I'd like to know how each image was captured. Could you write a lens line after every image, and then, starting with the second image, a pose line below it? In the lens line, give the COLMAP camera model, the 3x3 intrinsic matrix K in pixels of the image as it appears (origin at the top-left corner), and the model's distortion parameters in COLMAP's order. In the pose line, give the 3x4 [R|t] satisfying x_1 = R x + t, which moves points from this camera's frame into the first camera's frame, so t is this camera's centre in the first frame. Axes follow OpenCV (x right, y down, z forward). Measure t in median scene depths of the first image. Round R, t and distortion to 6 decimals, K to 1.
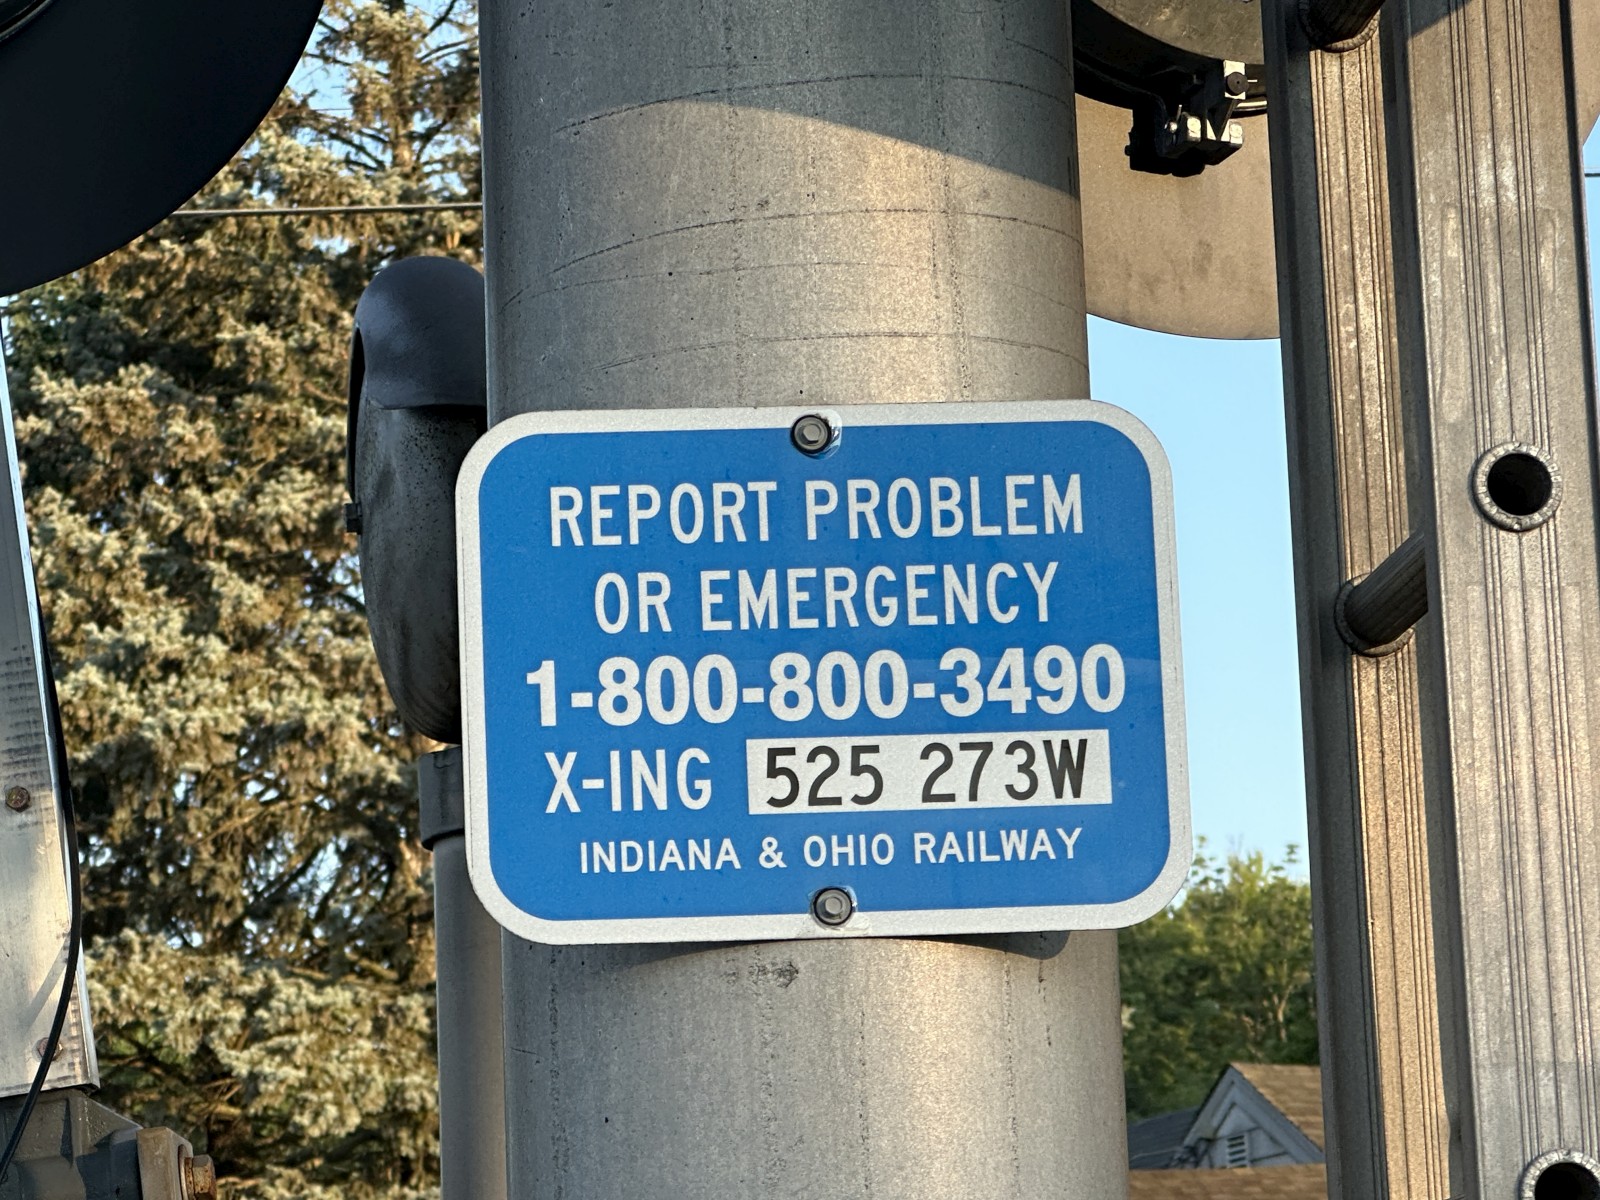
lens RADIAL K [[5235.0, 0, 798.8], [0, 5235.0, 599.7], [0, 0, 1]] dist [-0.067549, 0.000000]
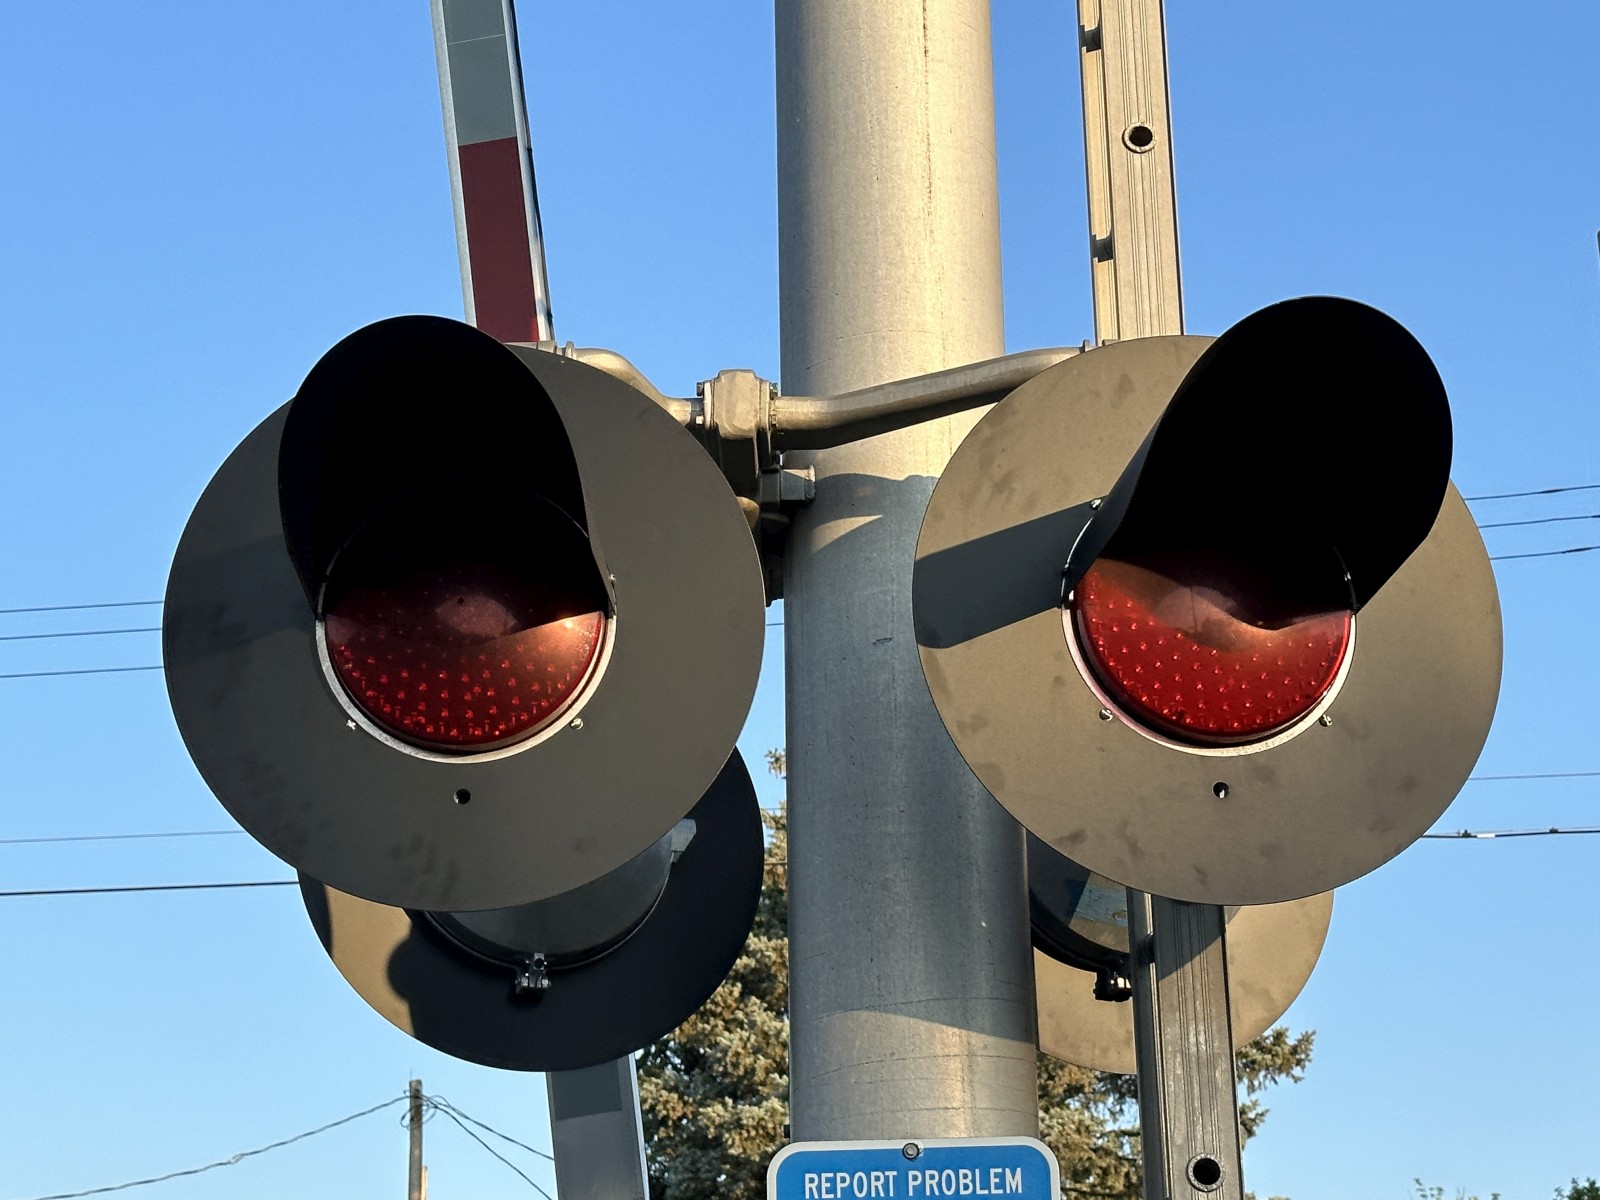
lens RADIAL K [[2959.5, 0, 801.4], [0, 2959.5, 602.4], [0, 0, 1]] dist [0.143886, 0.000000]
pose [[0.991198, -0.025716, -0.129869, 0.136863], [0.006594, 0.989326, -0.145572, -0.081998], [0.132226, 0.143434, 0.980787, -0.406235]]
